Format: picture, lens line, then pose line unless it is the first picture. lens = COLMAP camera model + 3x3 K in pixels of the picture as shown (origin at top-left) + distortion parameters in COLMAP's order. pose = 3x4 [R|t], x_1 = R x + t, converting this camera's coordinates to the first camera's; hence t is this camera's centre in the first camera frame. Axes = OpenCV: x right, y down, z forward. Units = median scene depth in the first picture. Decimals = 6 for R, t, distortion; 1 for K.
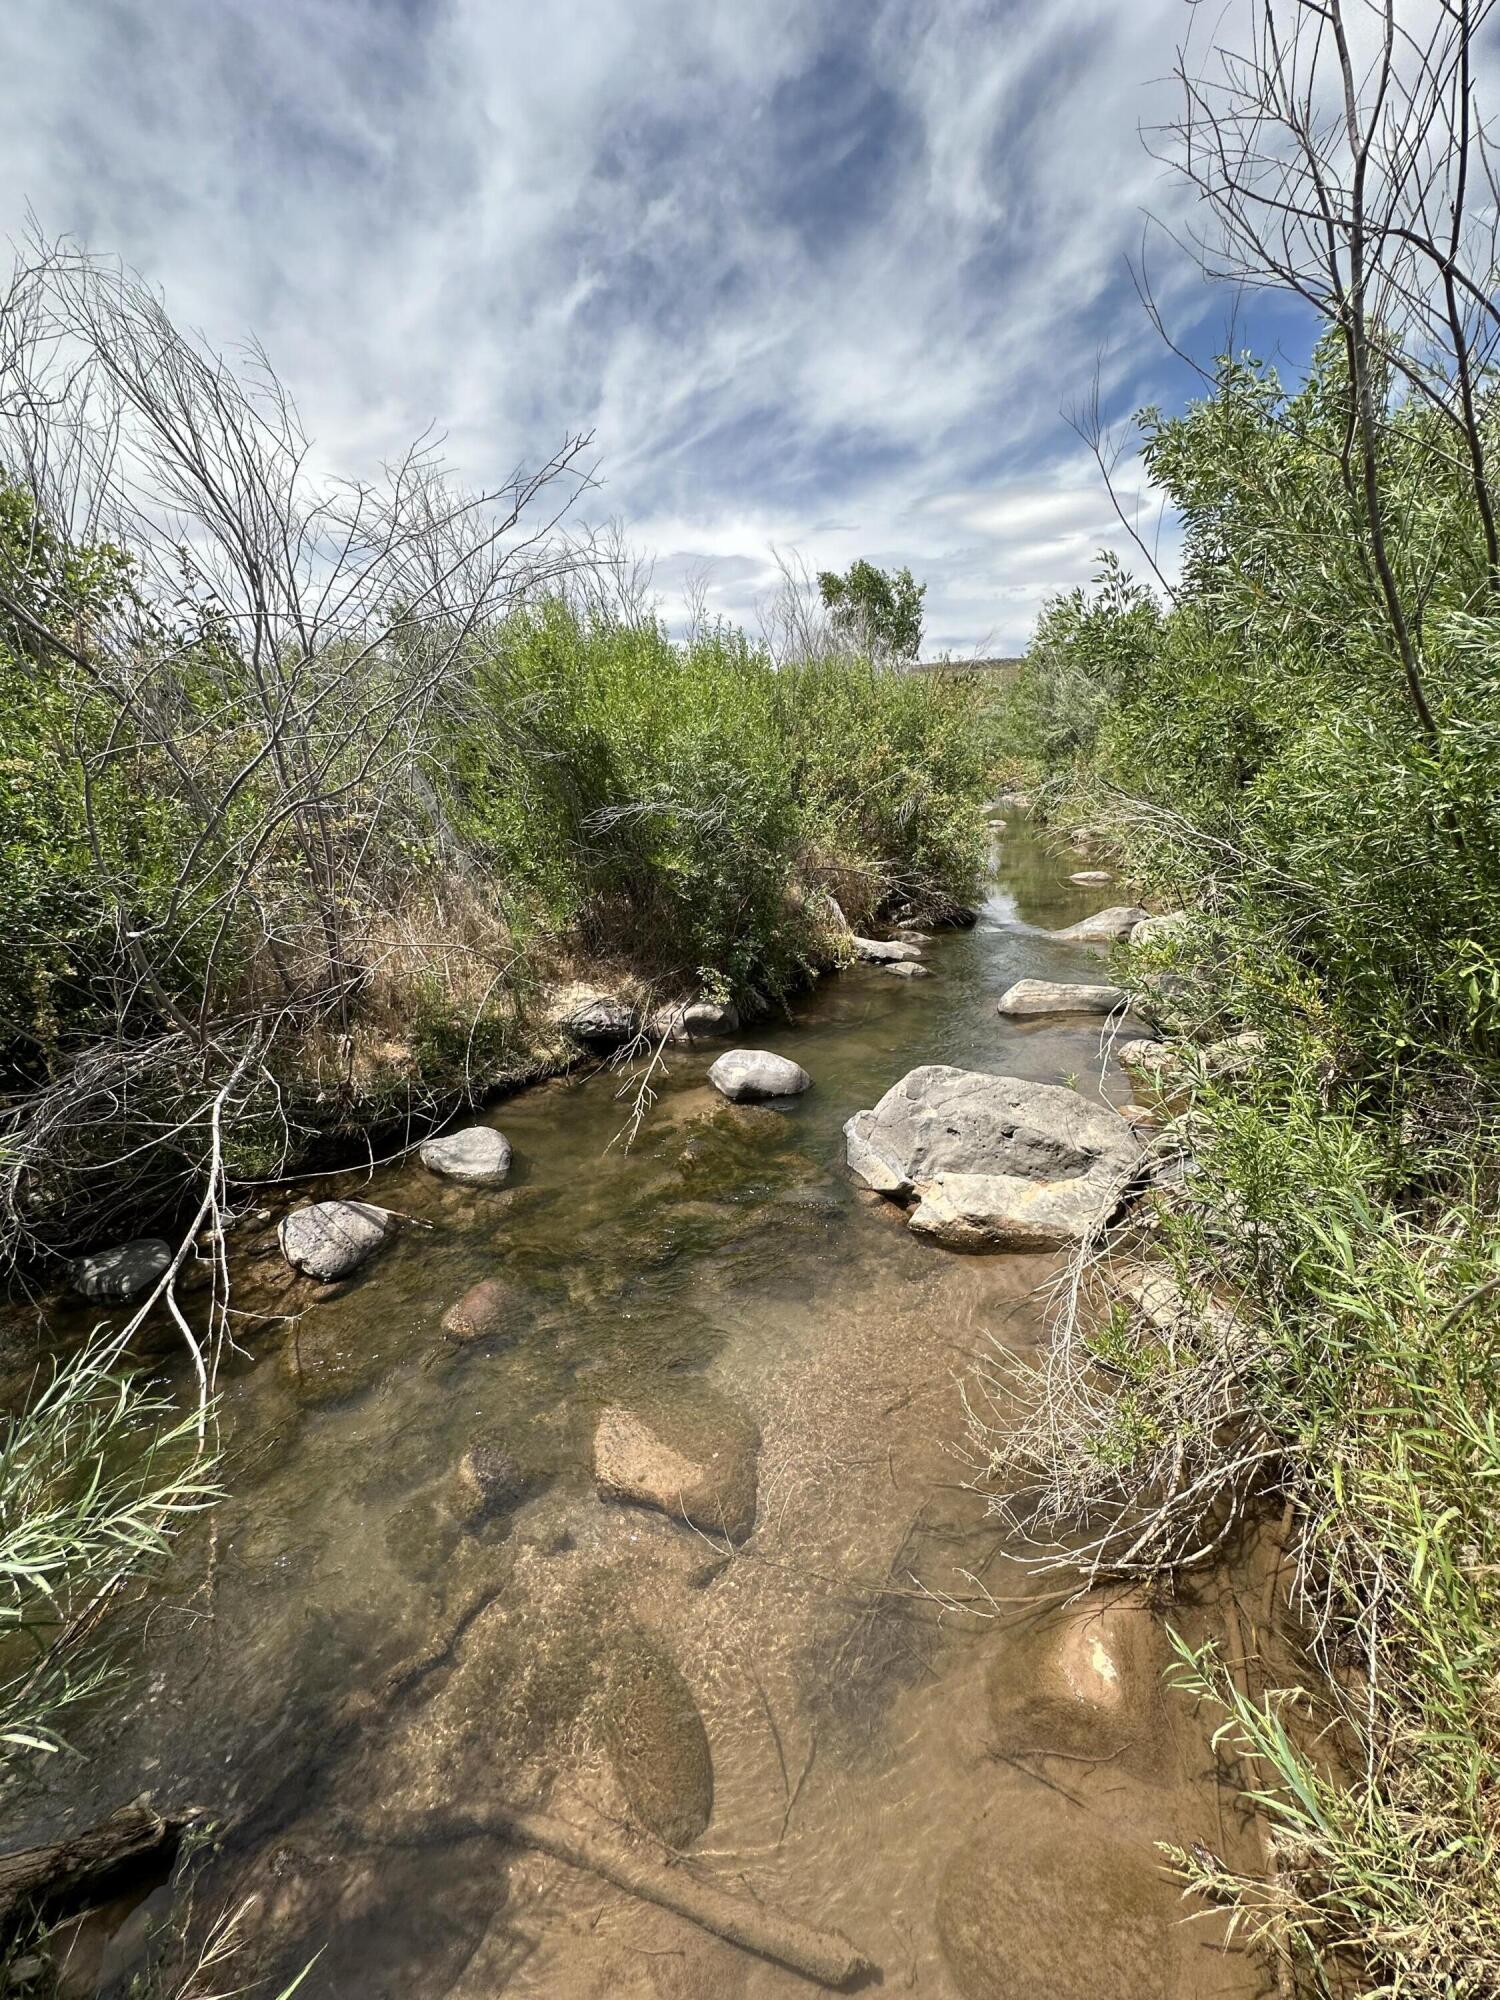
lens RADIAL K [[801.2, 0, 743.3], [0, 801.2, 976.8], [0, 0, 1]] dist [-0.002981, 0.000815]
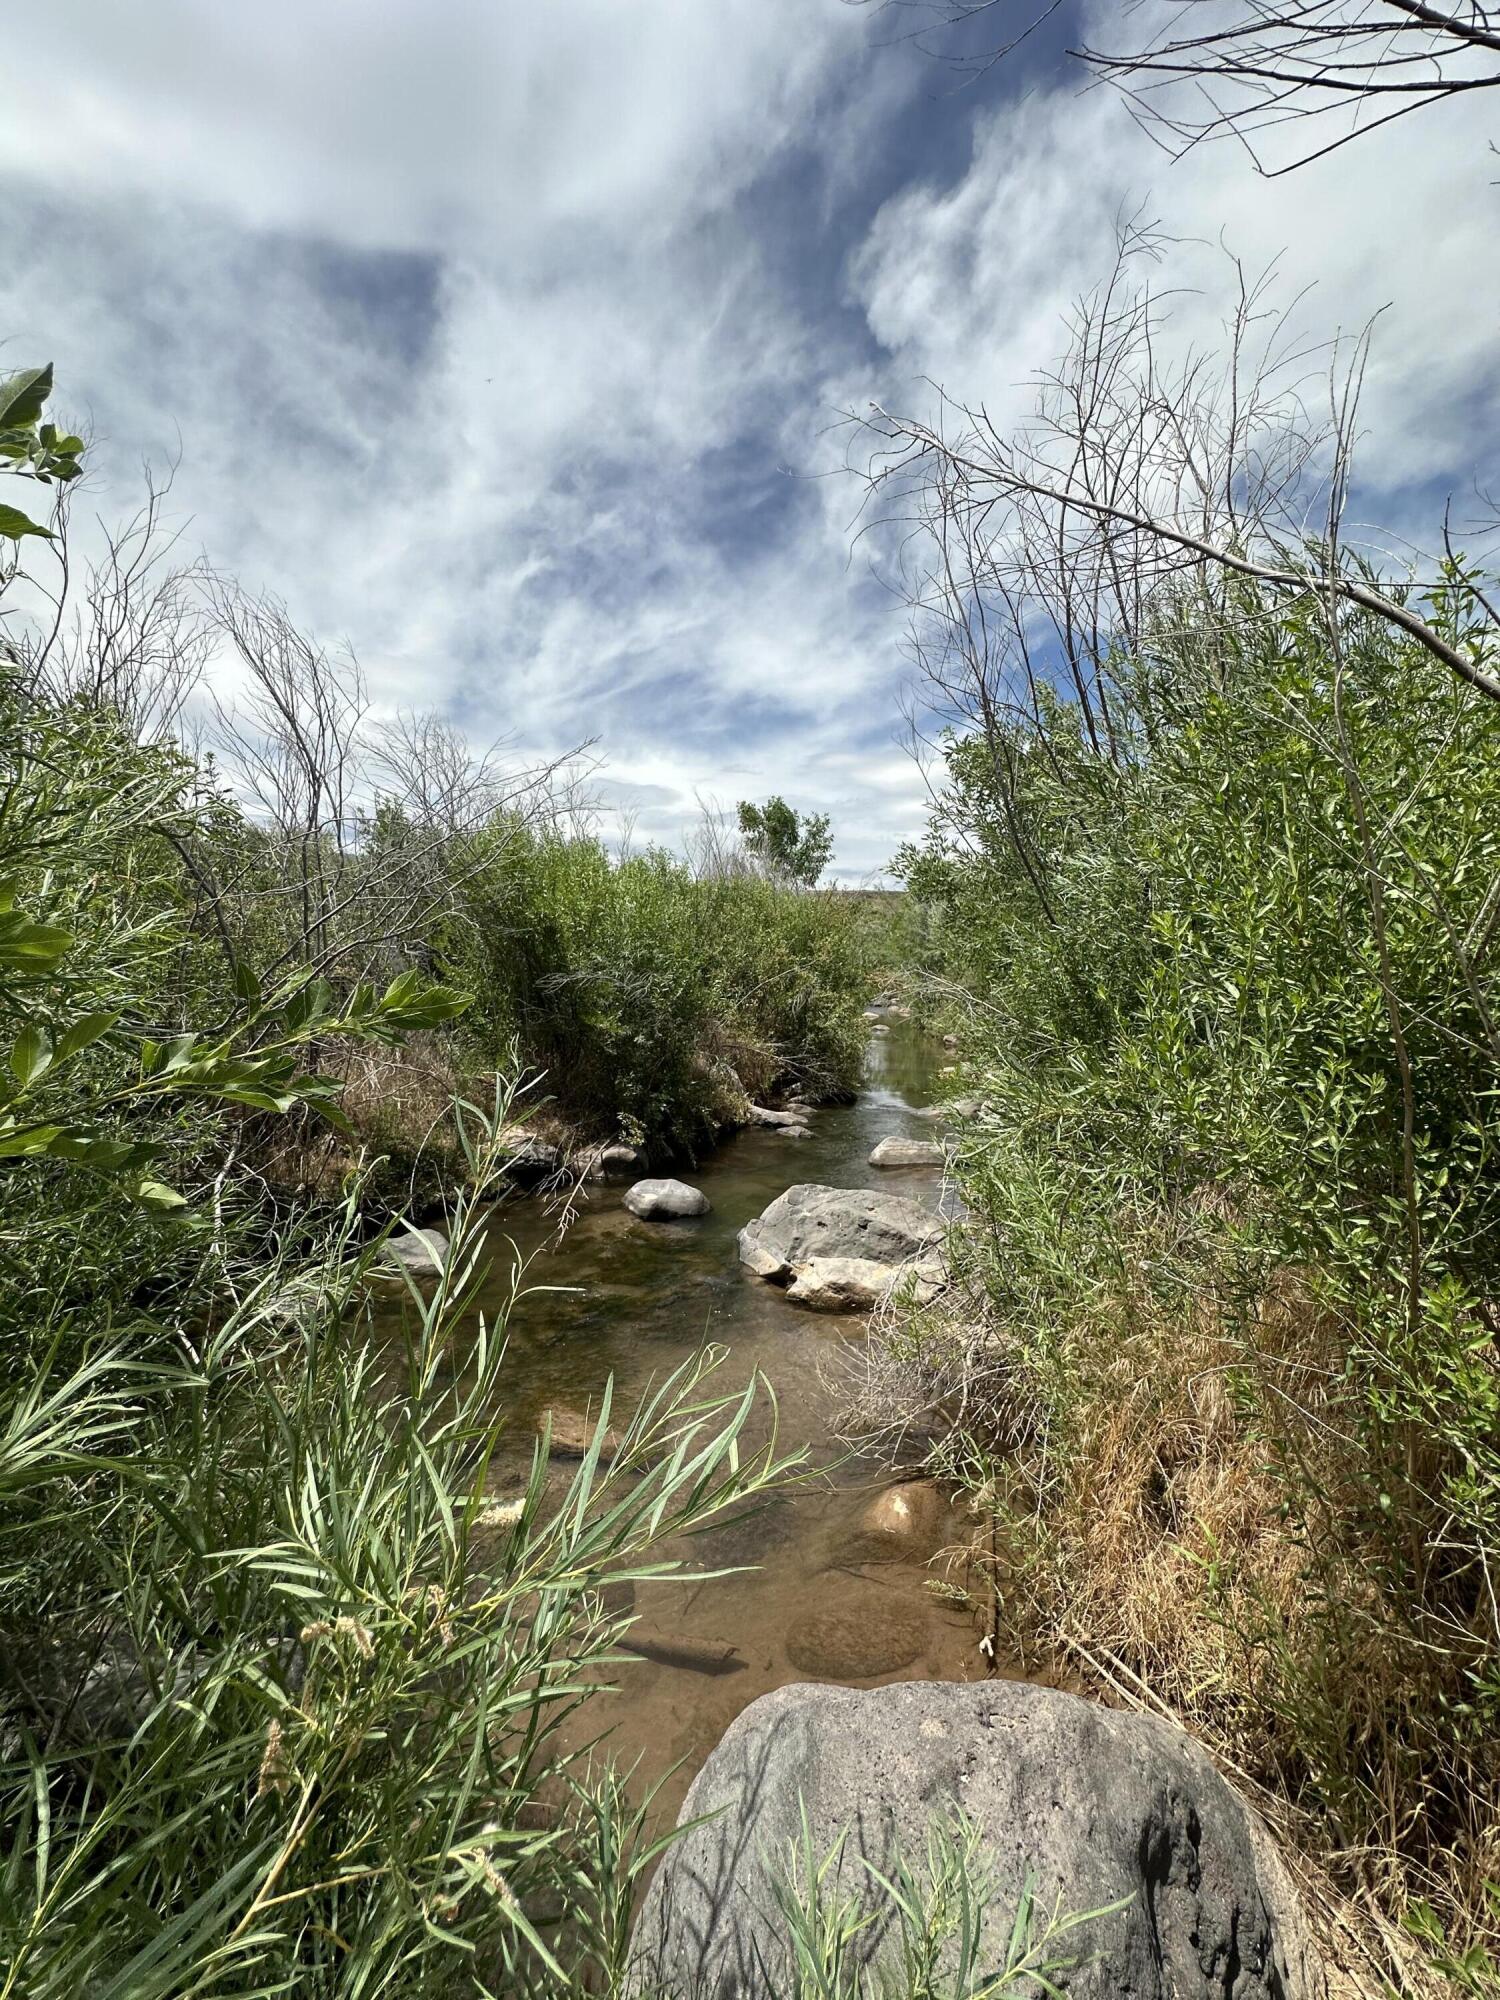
lens RADIAL K [[801.2, 0, 769.3], [0, 801.2, 979.5], [0, 0, 1]] dist [-0.002981, 0.000815]
pose [[0.987594, 0.051791, 0.148240, -0.022416], [-0.012917, 0.967639, -0.252008, 0.097903], [-0.156494, 0.246966, 0.956304, -0.219246]]
